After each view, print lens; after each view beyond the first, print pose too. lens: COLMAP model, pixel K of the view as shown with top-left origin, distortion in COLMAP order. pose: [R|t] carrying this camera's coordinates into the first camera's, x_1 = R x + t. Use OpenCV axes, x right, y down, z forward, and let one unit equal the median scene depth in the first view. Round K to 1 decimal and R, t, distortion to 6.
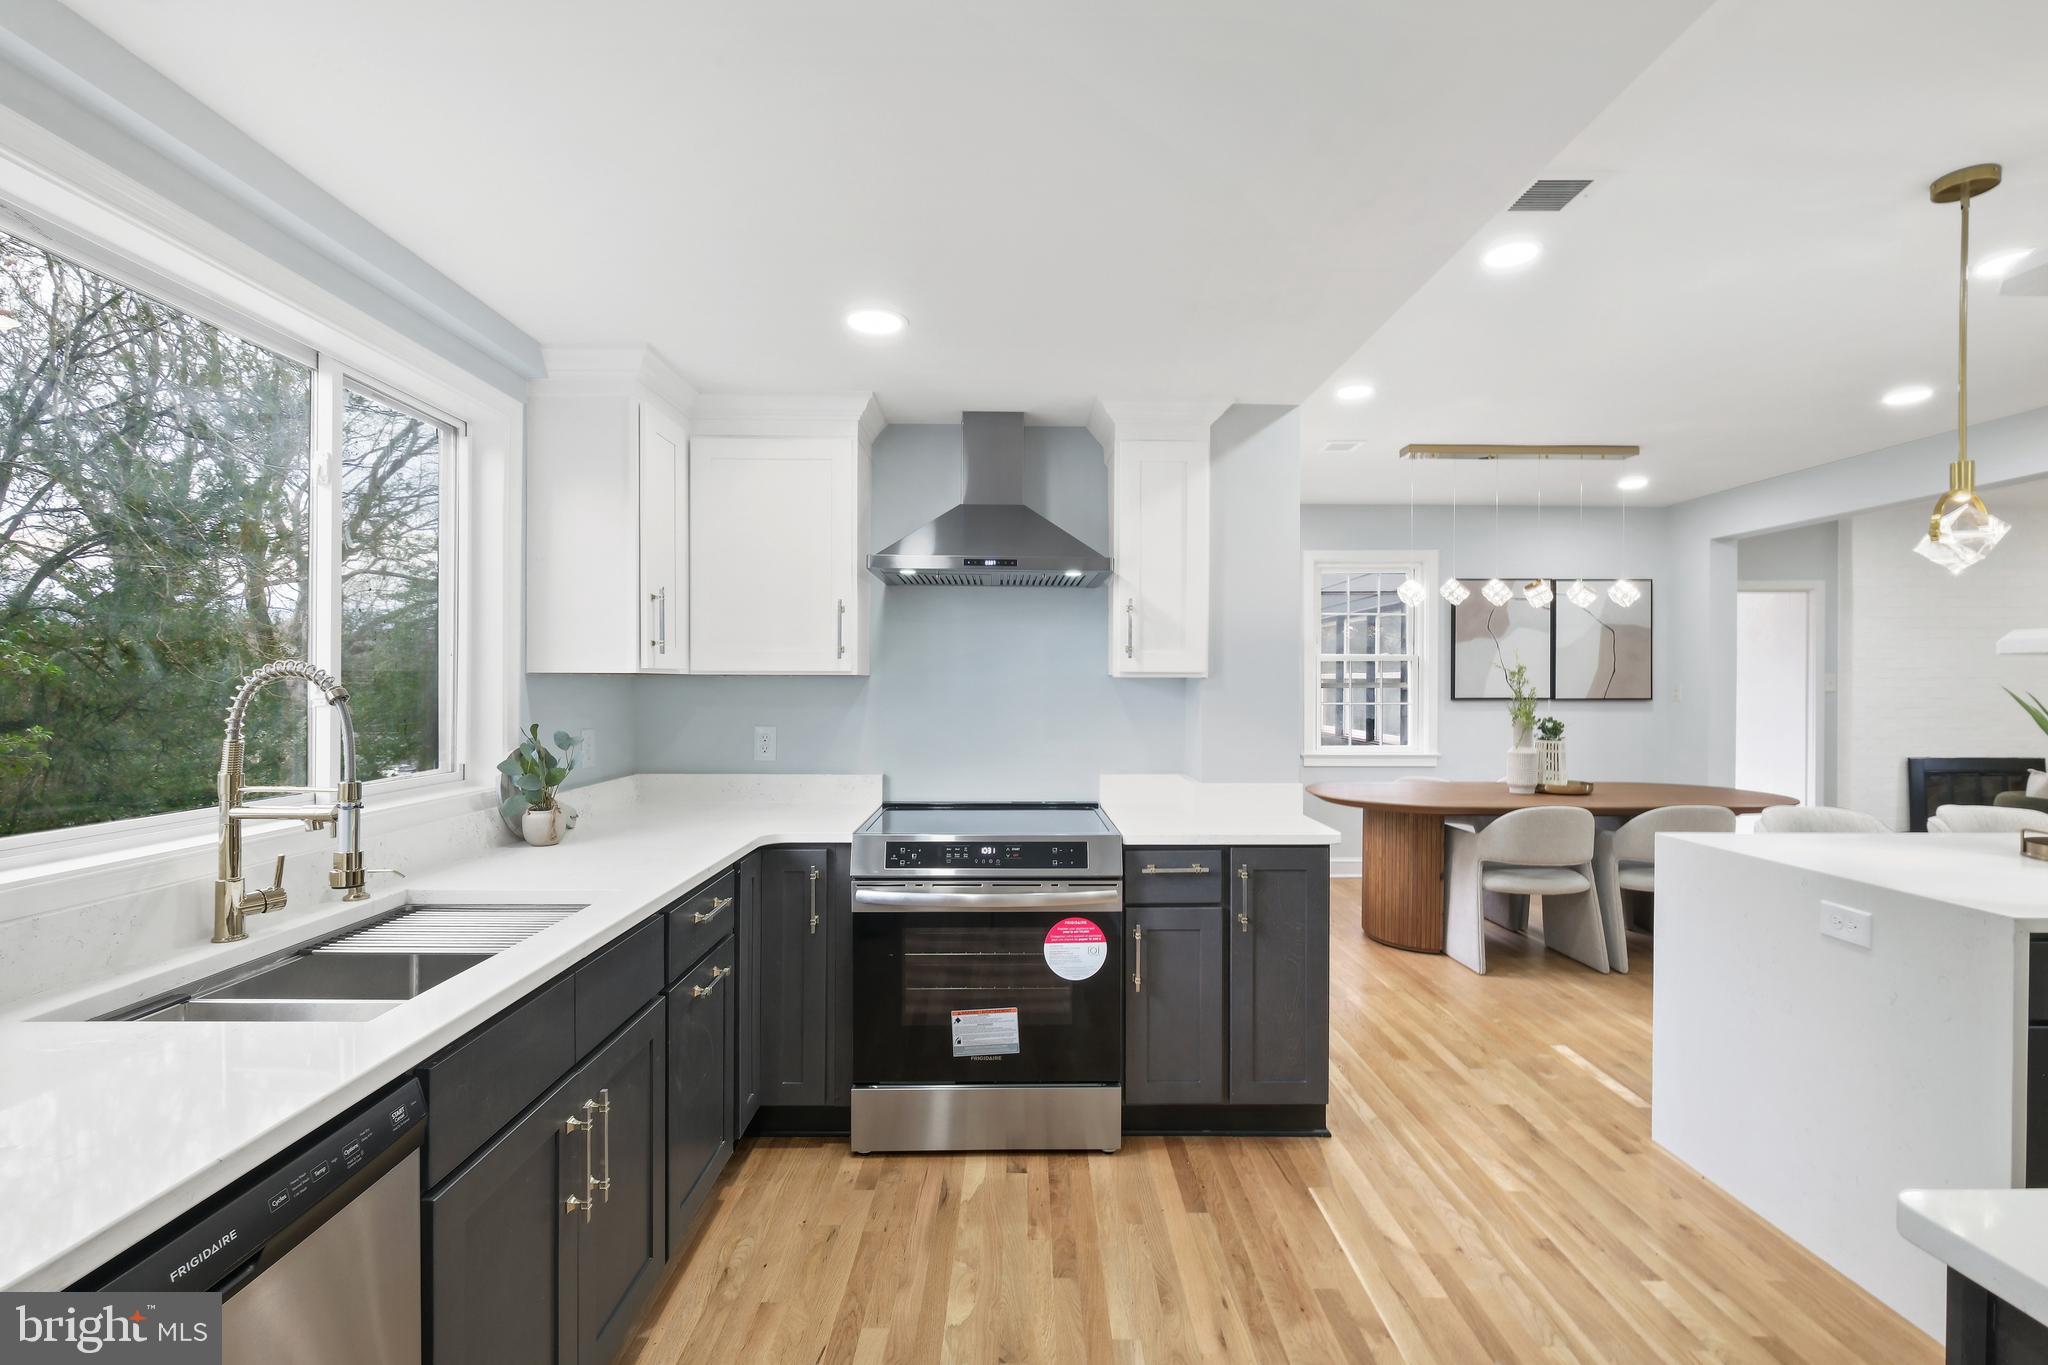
lens RADIAL K [[887.9, 0, 1018.6], [0, 887.9, 692.3], [0, 0, 1]] dist [-0.004149, -0.000389]
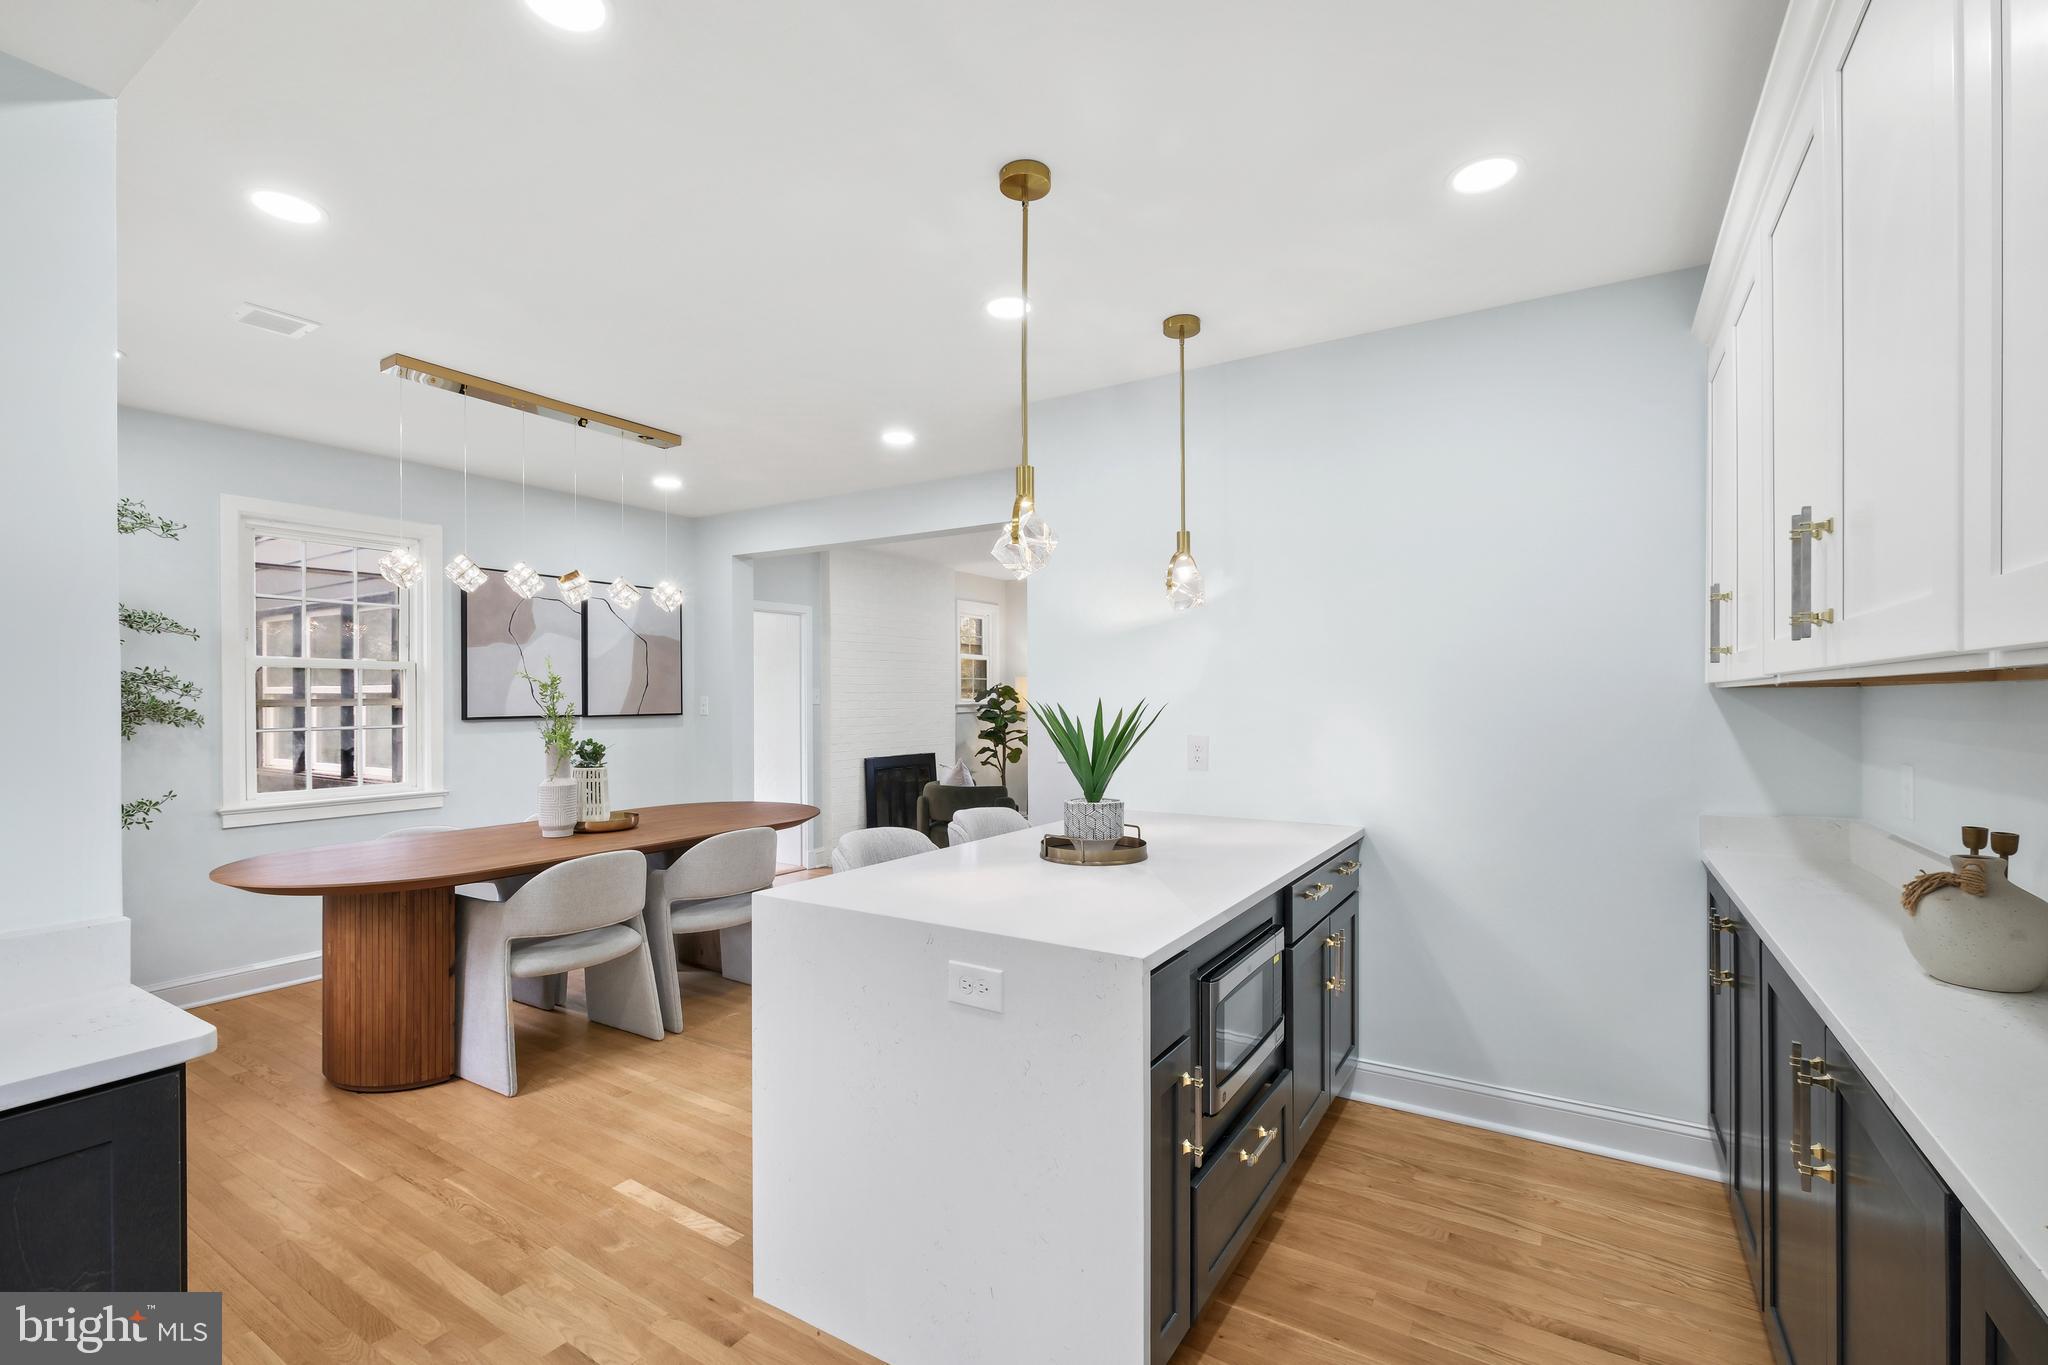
lens RADIAL K [[887.9, 0, 1018.6], [0, 887.9, 692.3], [0, 0, 1]] dist [-0.004149, -0.000389]
pose [[0.527013, -0.000721, 0.849857, 0.109275], [0.015260, 0.999846, -0.008615, -0.002302], [-0.849720, 0.017509, 0.526943, 0.227840]]
